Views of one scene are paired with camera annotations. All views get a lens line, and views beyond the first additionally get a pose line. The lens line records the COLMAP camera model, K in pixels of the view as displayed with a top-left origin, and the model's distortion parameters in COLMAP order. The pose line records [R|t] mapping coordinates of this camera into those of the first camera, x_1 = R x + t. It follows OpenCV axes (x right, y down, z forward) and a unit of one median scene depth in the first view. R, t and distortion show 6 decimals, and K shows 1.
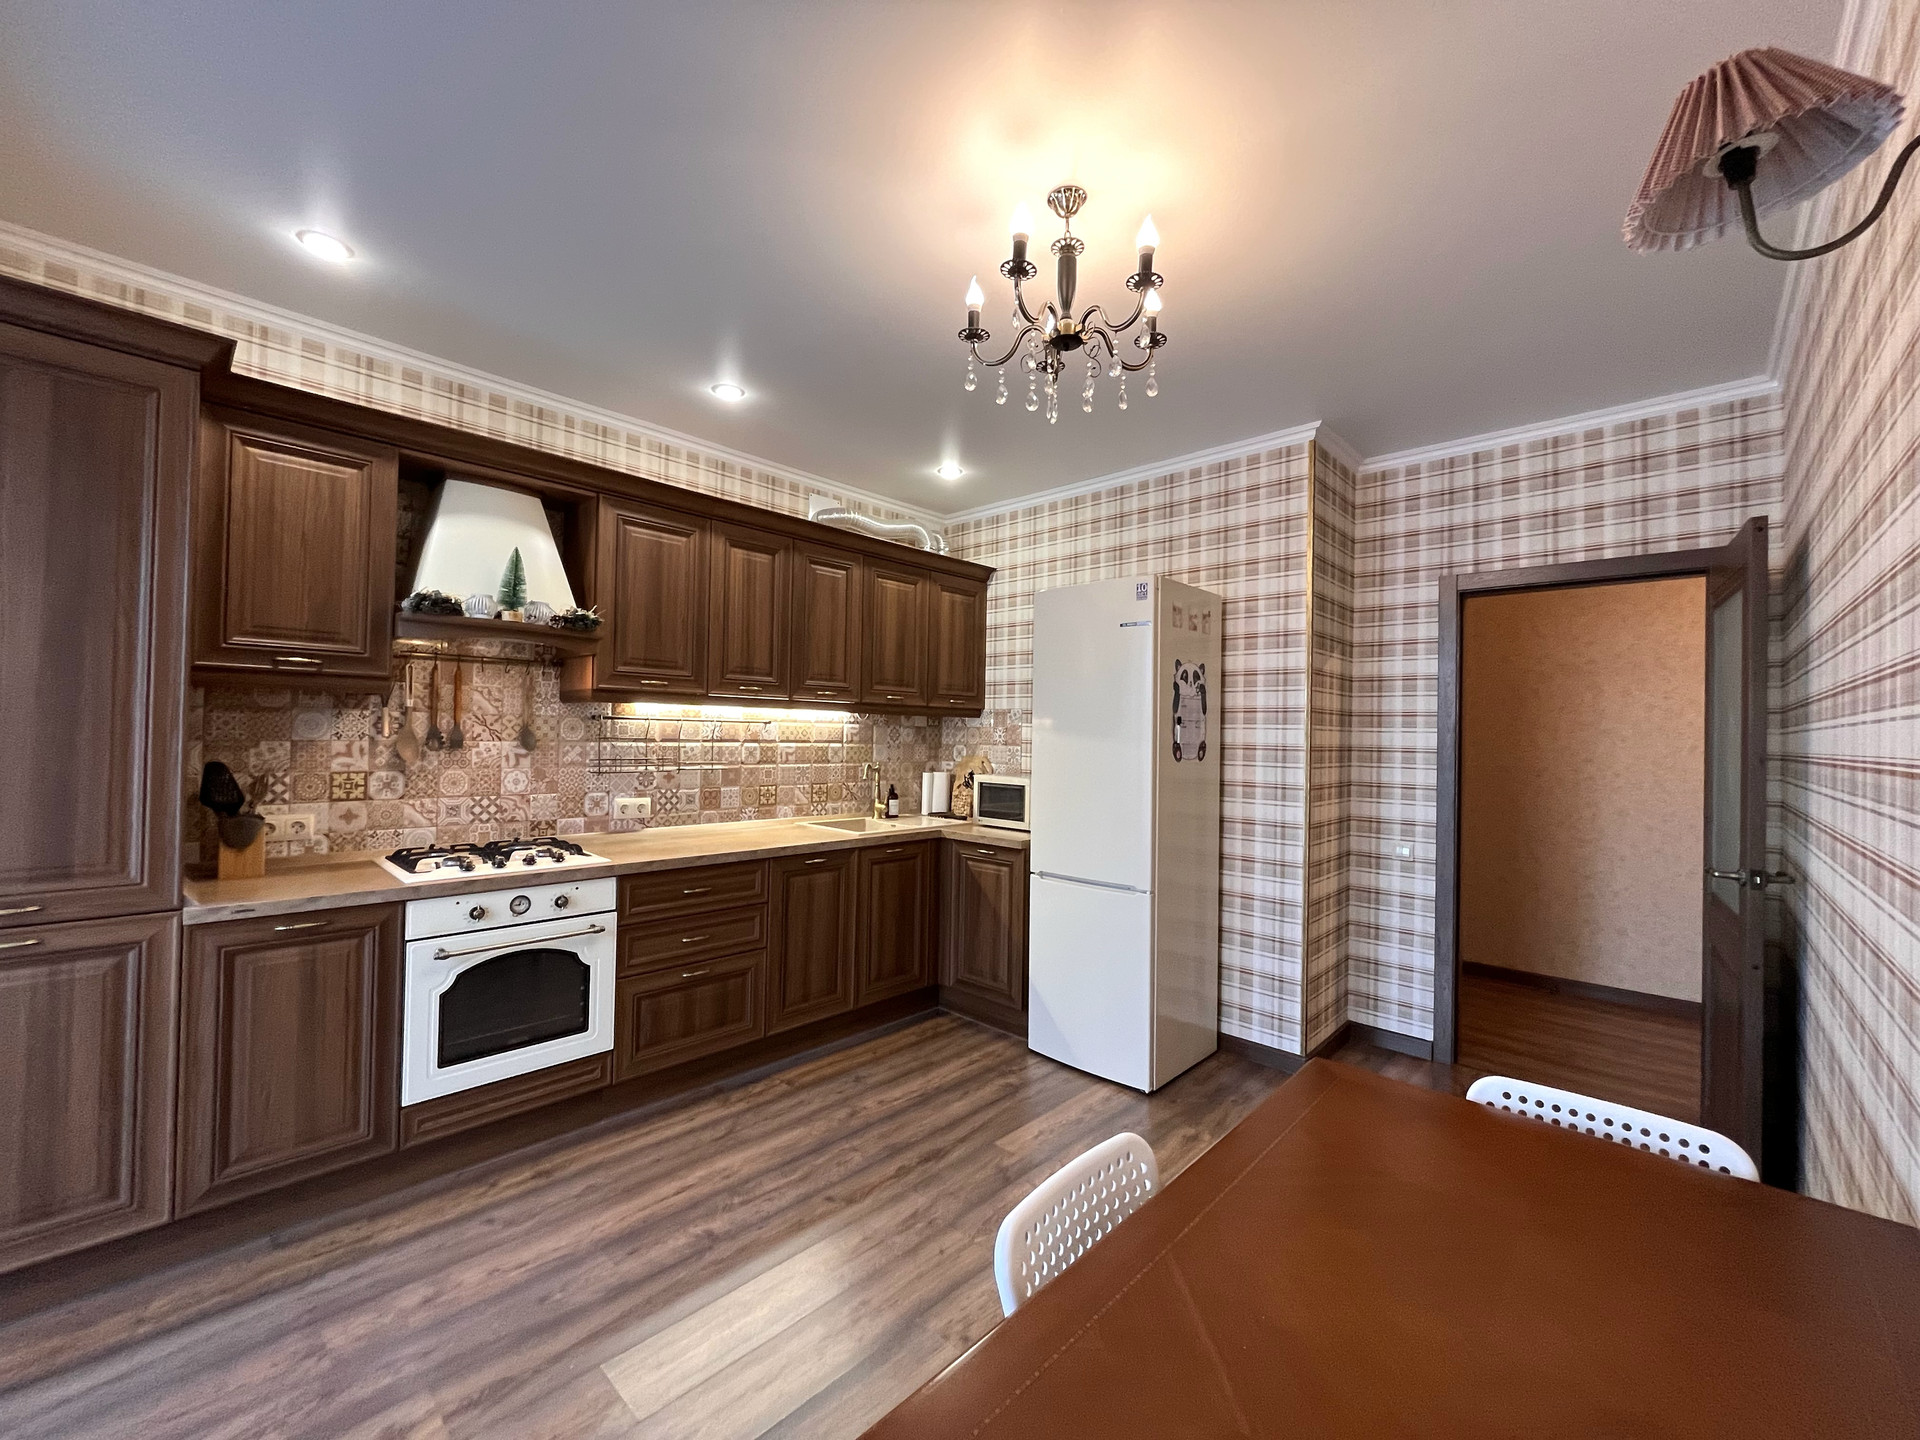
lens RADIAL K [[771.3, 0, 962.2], [0, 771.3, 727.3], [0, 0, 1]] dist [-0.004143, 0.000245]
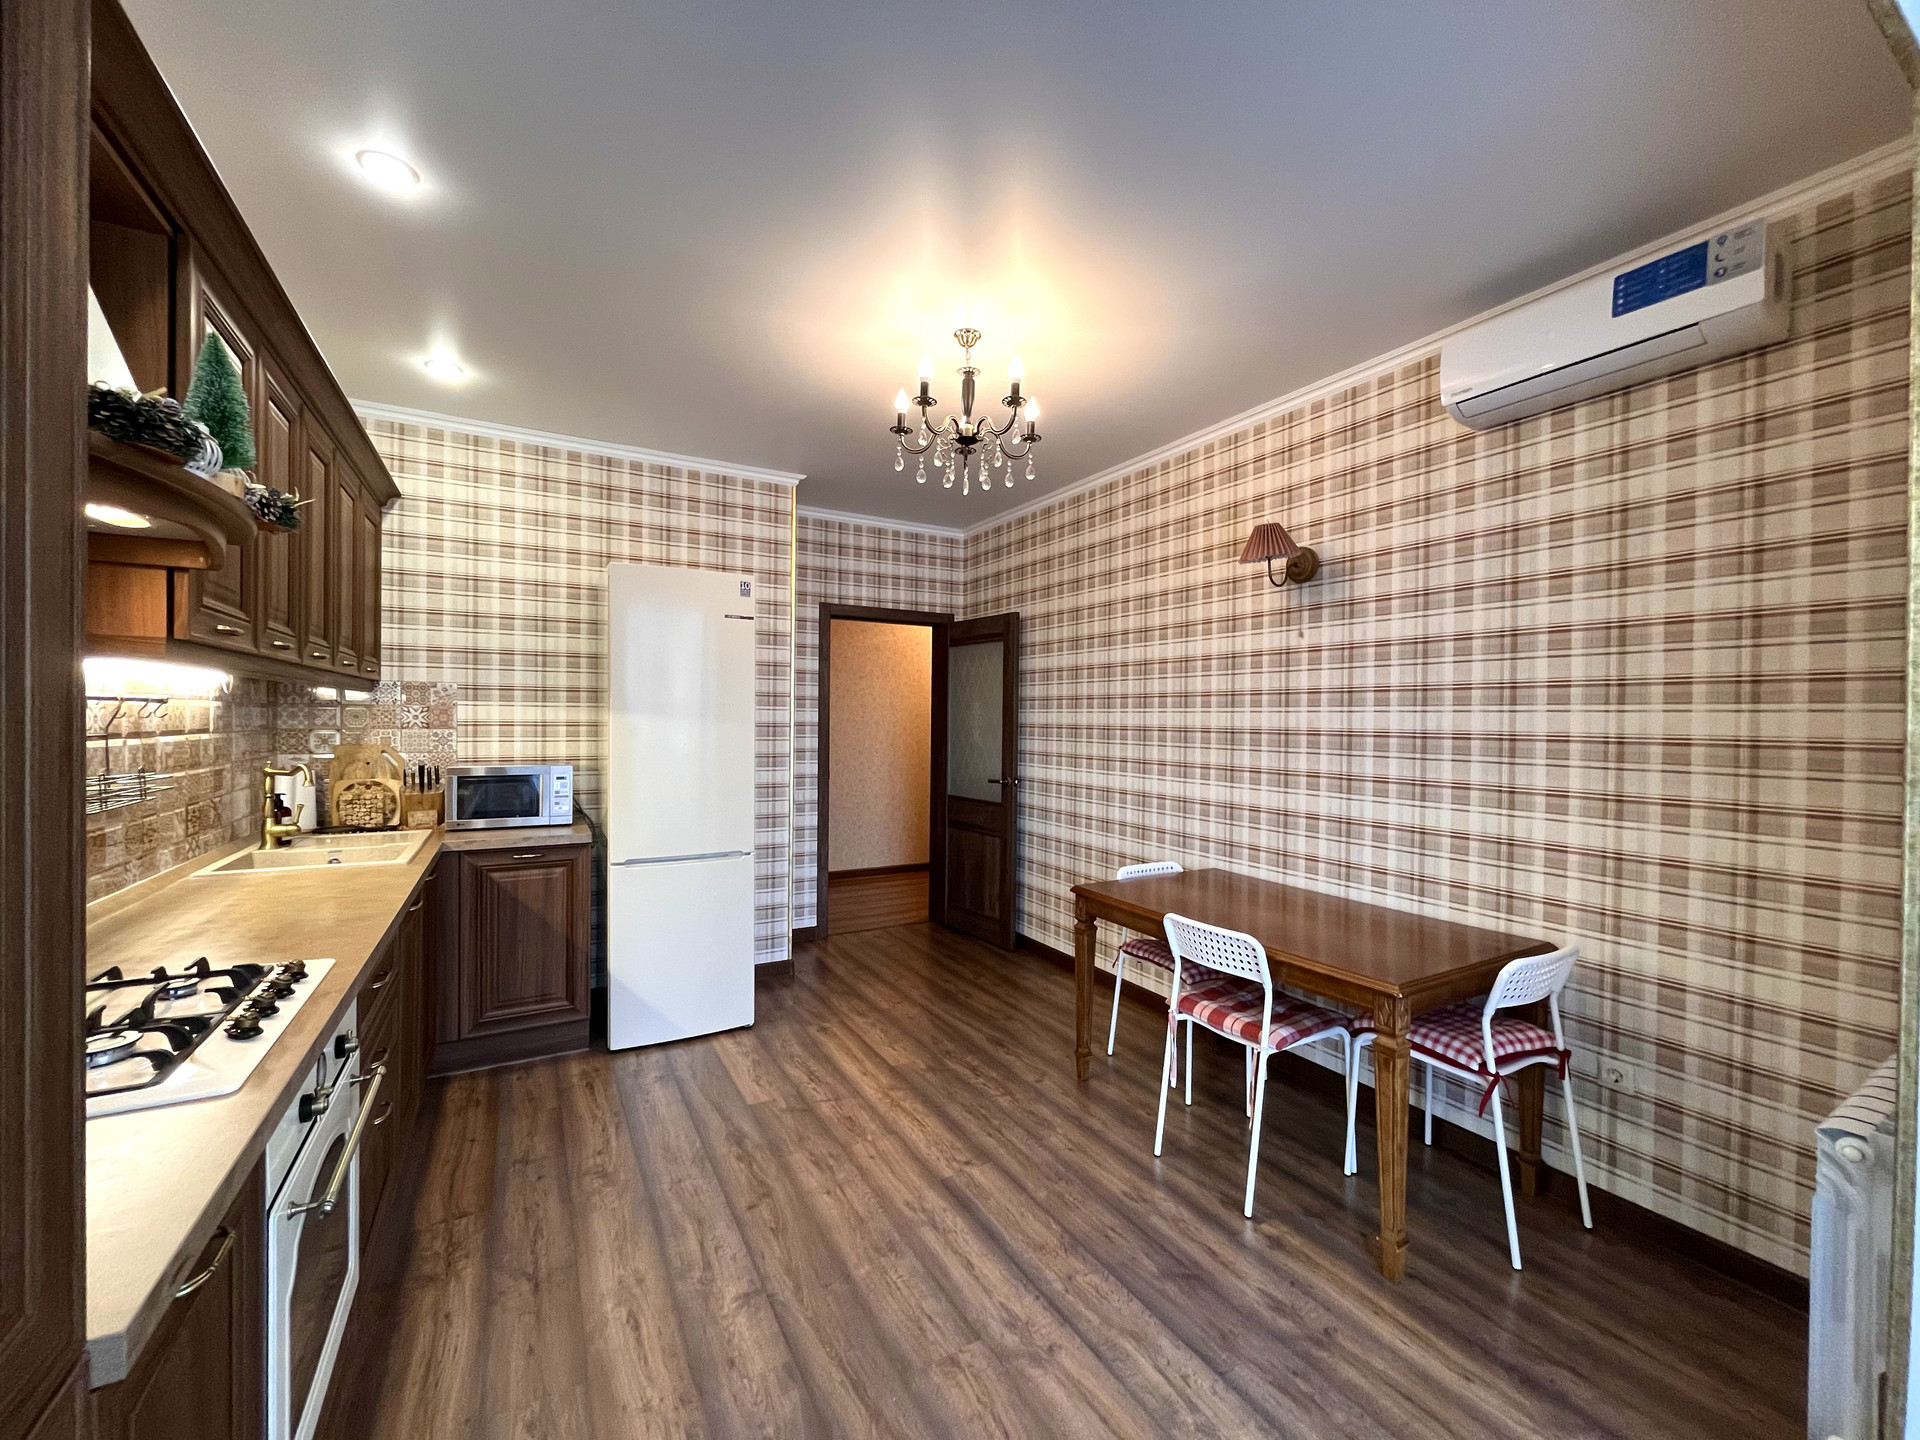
lens RADIAL K [[771.3, 0, 961.0], [0, 771.3, 727.8], [0, 0, 1]] dist [-0.004143, 0.000245]
pose [[0.292056, -0.027734, 0.955999, -0.712817], [-0.015869, 0.999301, 0.033838, -0.016677], [-0.956270, -0.025054, 0.291411, 0.346269]]
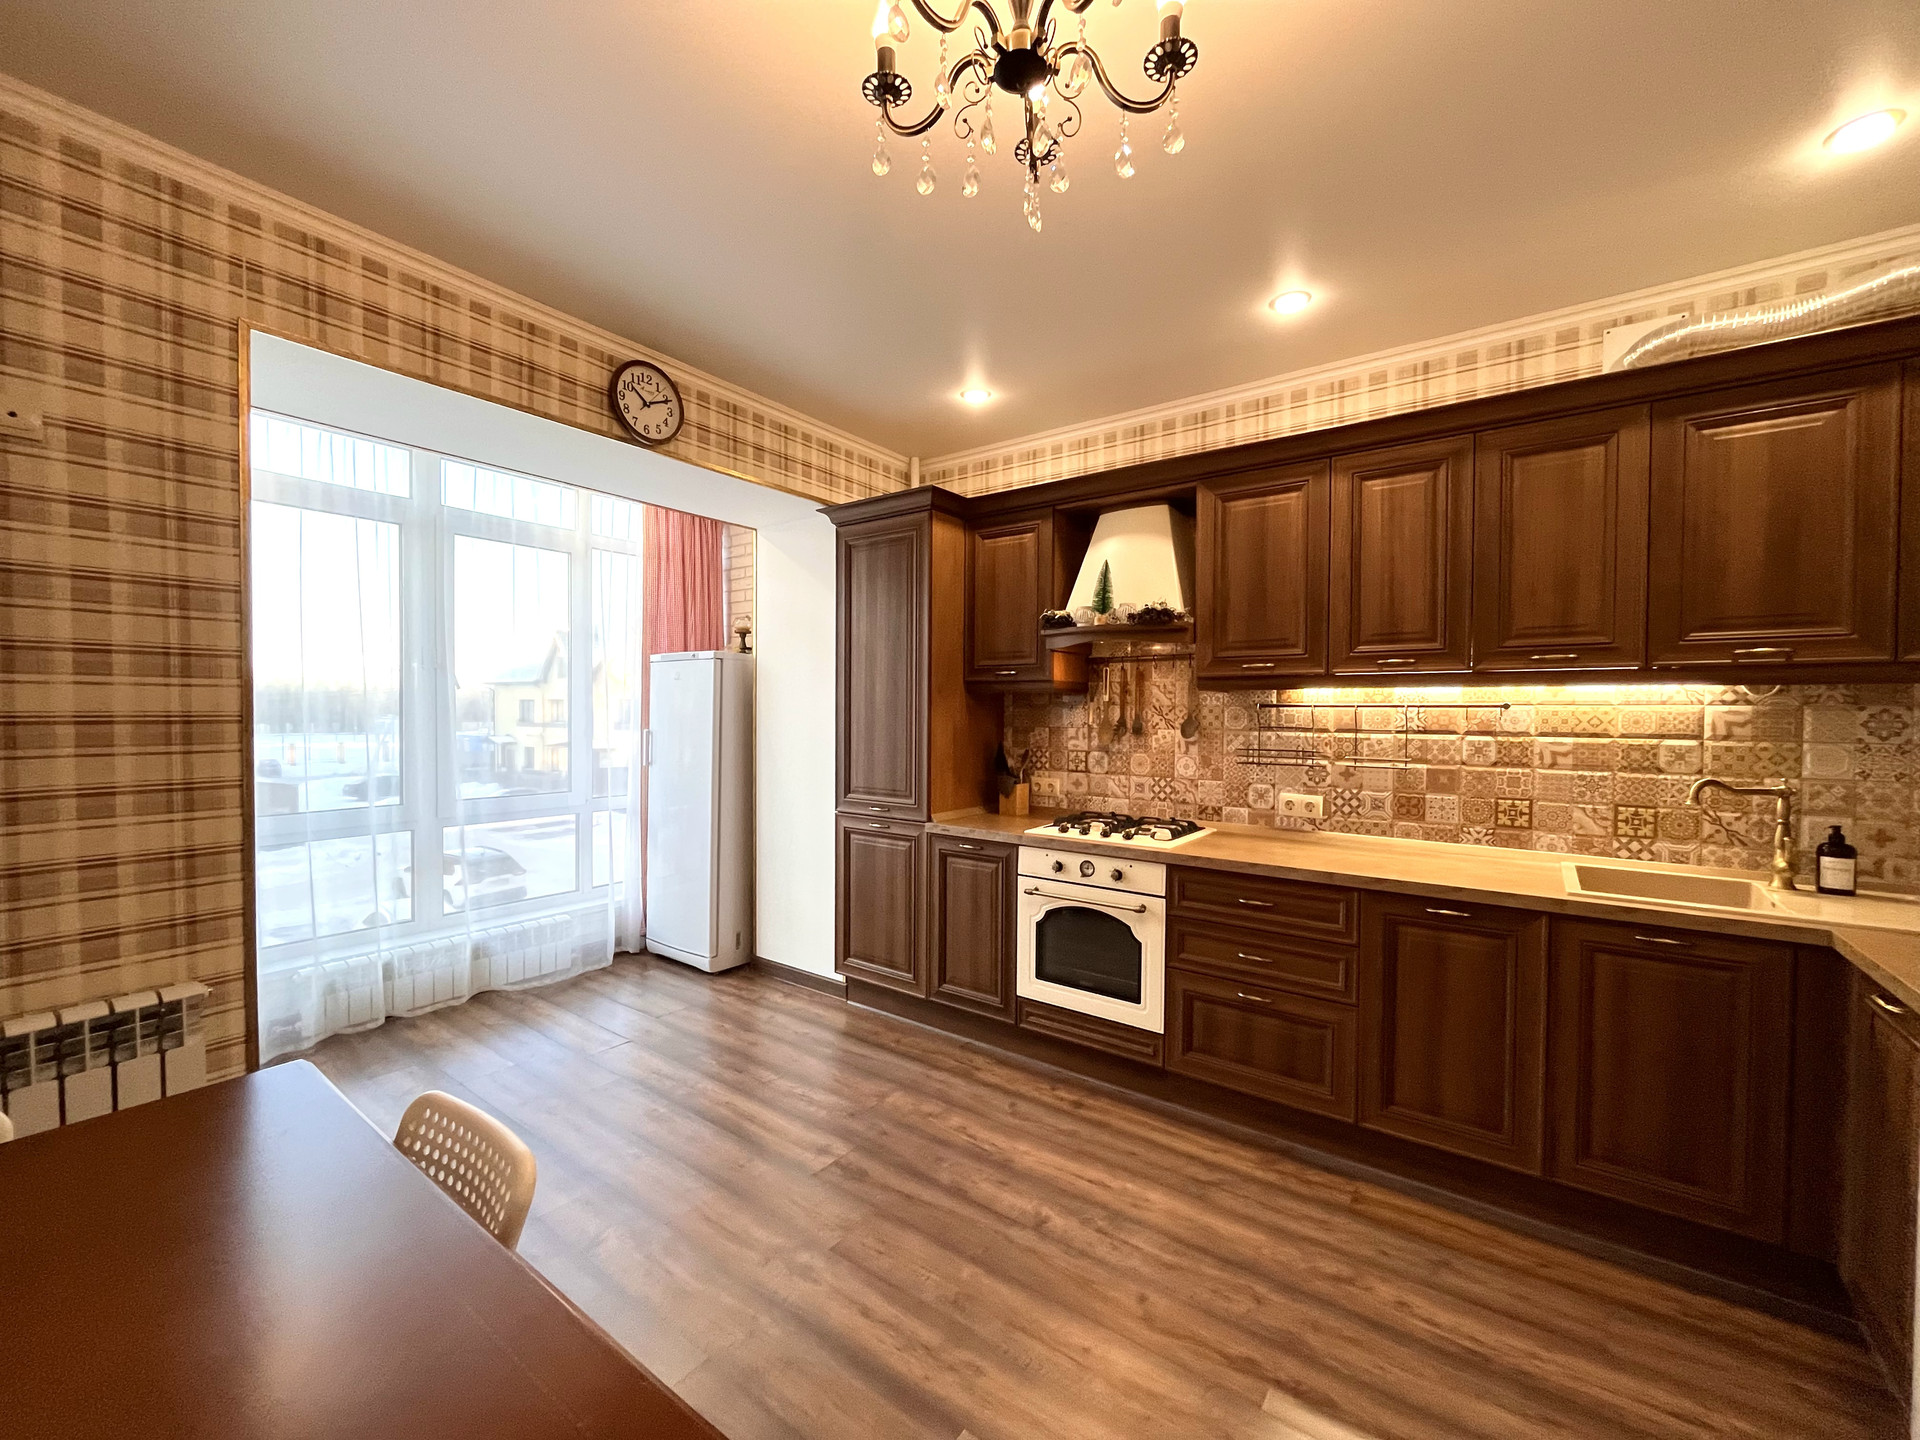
lens RADIAL K [[771.3, 0, 959.5], [0, 771.3, 726.3], [0, 0, 1]] dist [-0.004143, 0.000245]
pose [[0.119739, 0.001398, -0.992804, 0.429987], [0.004611, 0.999987, 0.001964, 0.009066], [0.992795, -0.004813, 0.119731, 0.512334]]
